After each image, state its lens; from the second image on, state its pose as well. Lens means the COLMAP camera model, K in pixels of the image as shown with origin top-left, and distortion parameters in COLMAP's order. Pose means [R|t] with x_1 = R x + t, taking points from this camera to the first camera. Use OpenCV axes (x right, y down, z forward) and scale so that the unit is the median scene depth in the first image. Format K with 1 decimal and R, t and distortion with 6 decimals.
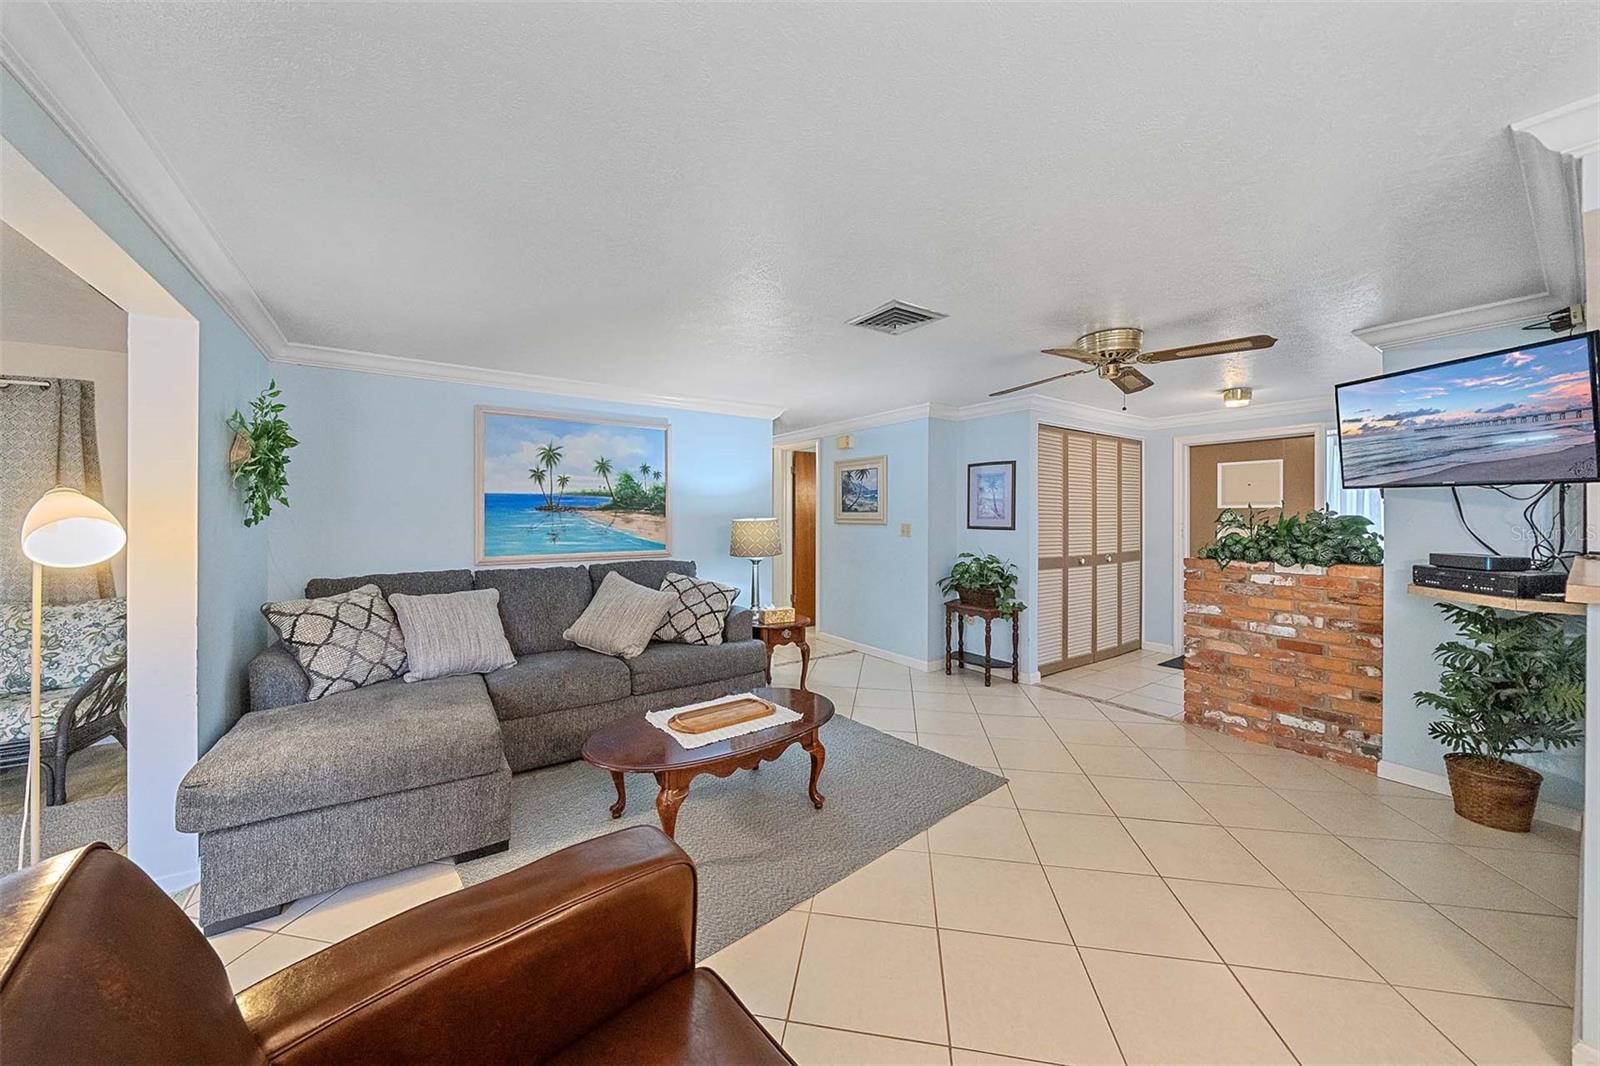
lens RADIAL K [[557.2, 0, 788.5], [0, 557.2, 512.6], [0, 0, 1]] dist [-0.002199, -0.000065]
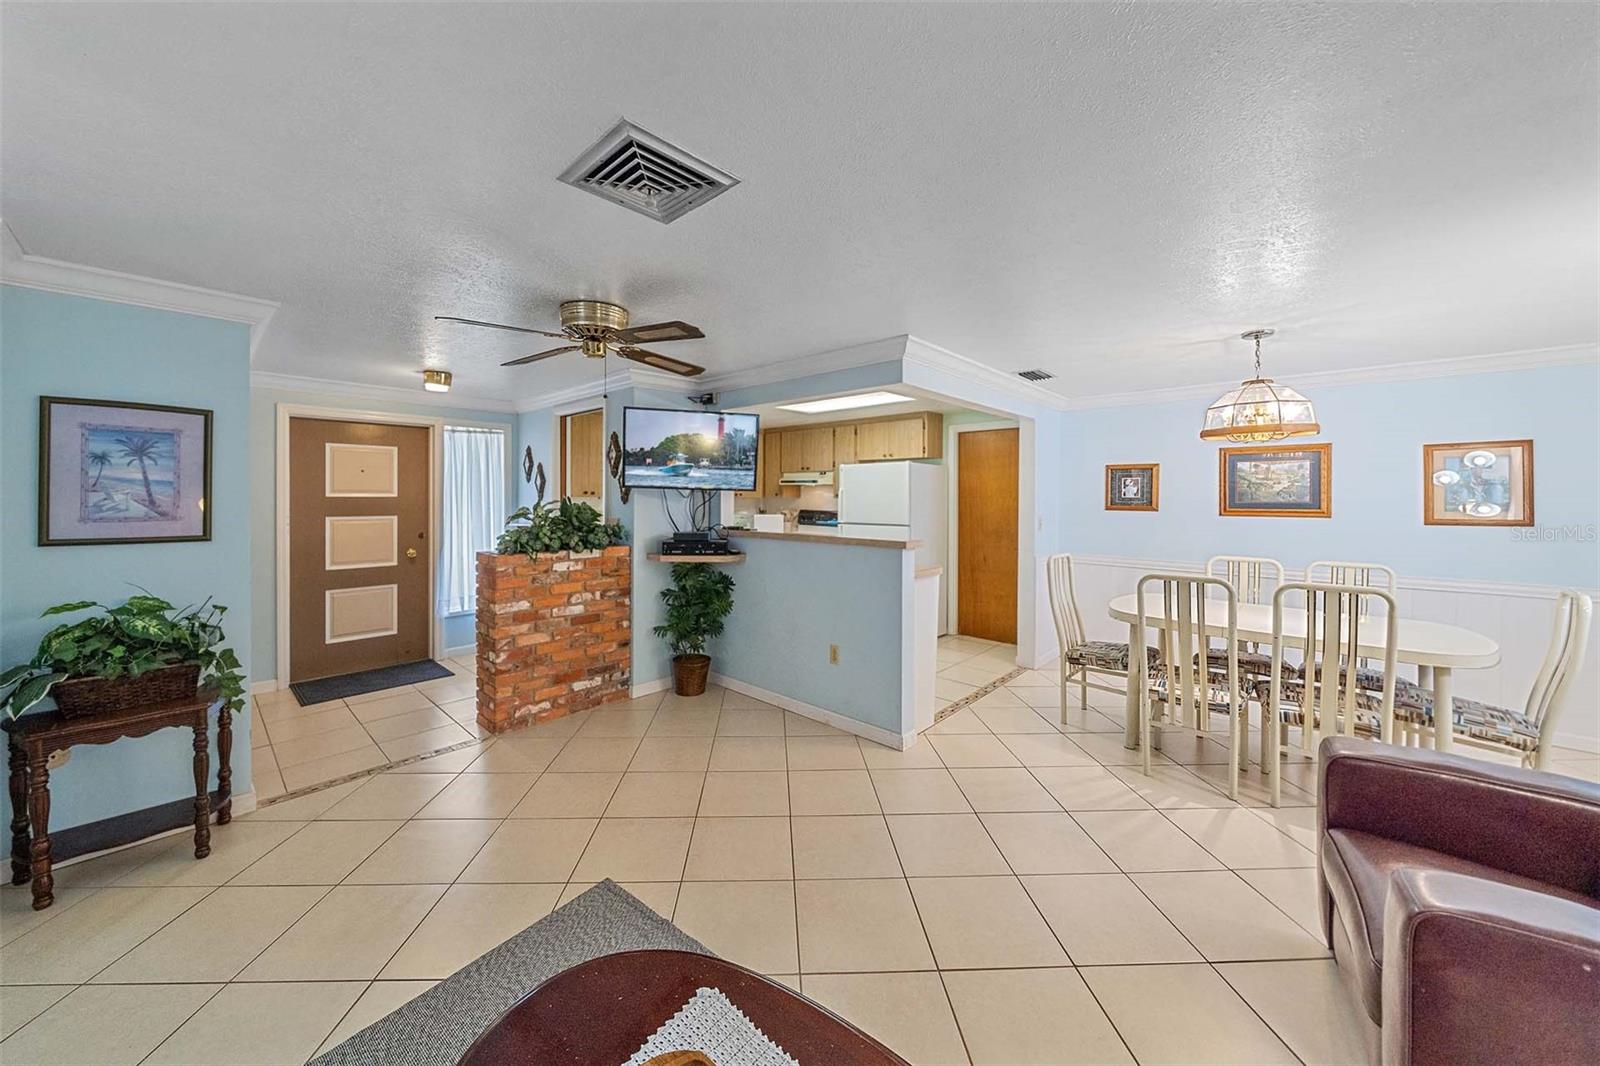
lens RADIAL K [[571.1, 0, 785.5], [0, 571.1, 502.6], [0, 0, 1]] dist [-0.008198, -0.000136]
pose [[-0.214040, -0.010608, 0.976767, -0.278075], [-0.008183, 0.999925, 0.009067, -0.016883], [-0.976791, -0.006053, -0.214111, 0.674957]]
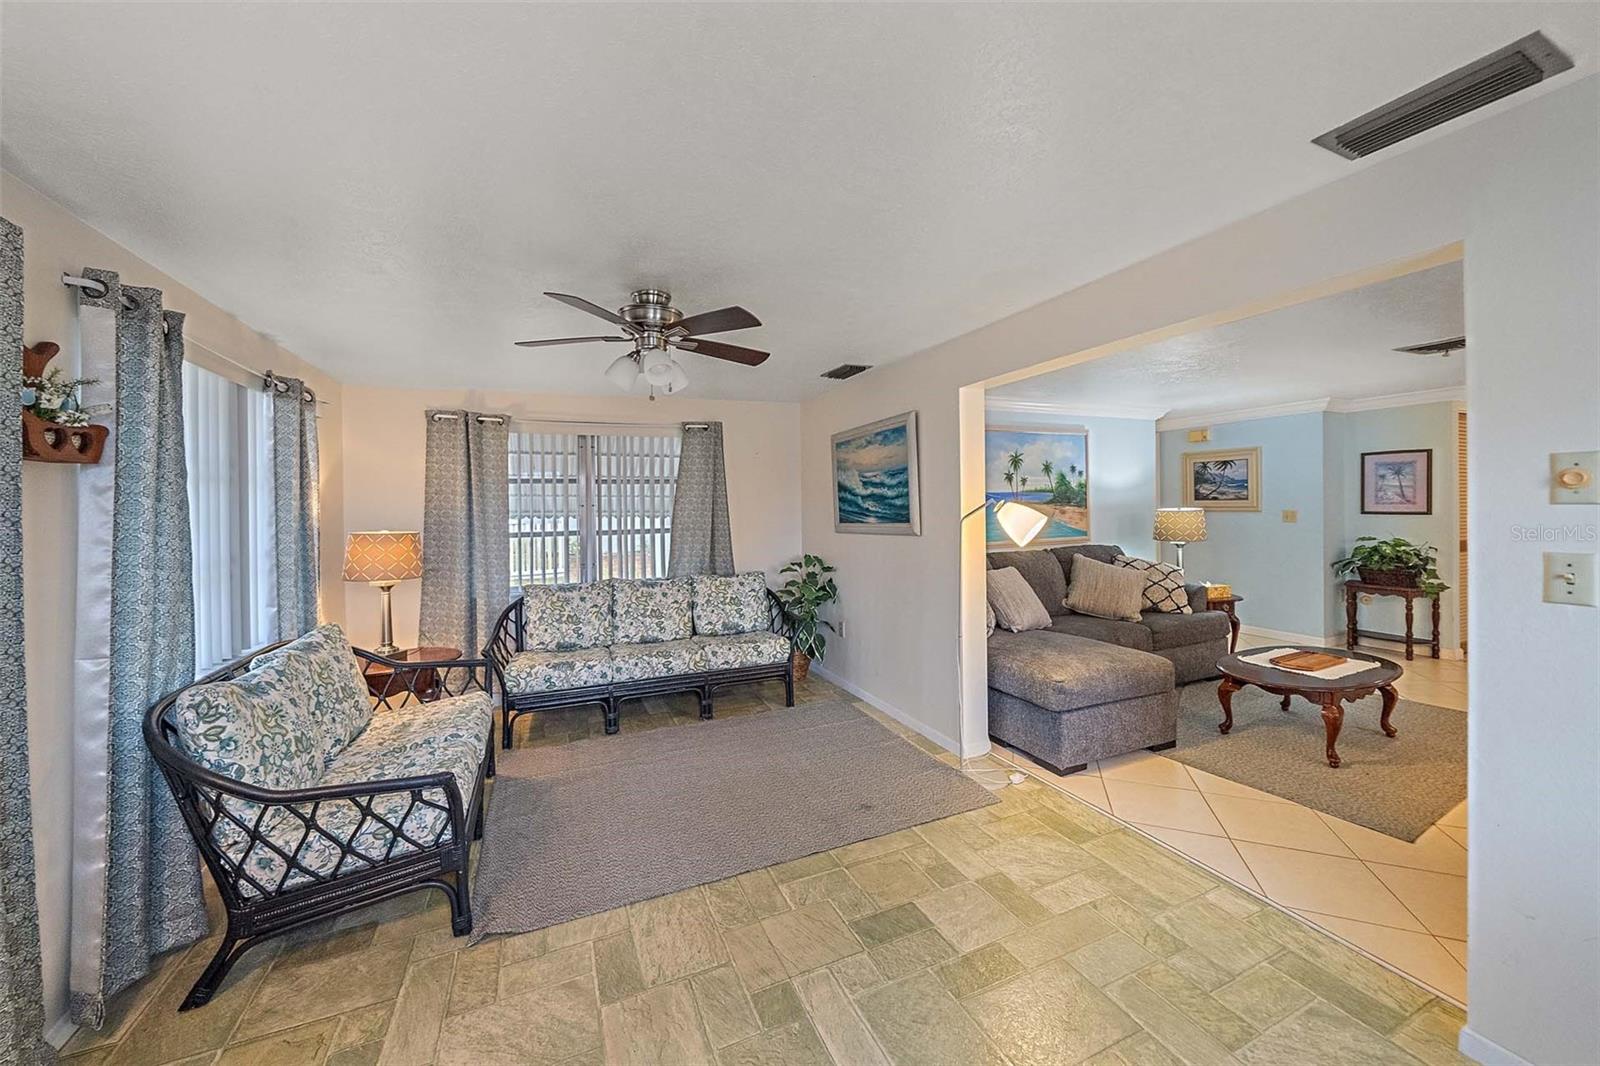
lens RADIAL K [[571.1, 0, 785.5], [0, 571.1, 502.6], [0, 0, 1]] dist [-0.008198, -0.000136]
pose [[0.978277, -0.020813, -0.206254, -0.666100], [0.021372, 0.999771, 0.000482, -0.021114], [0.206196, -0.004879, 0.978498, -0.352830]]
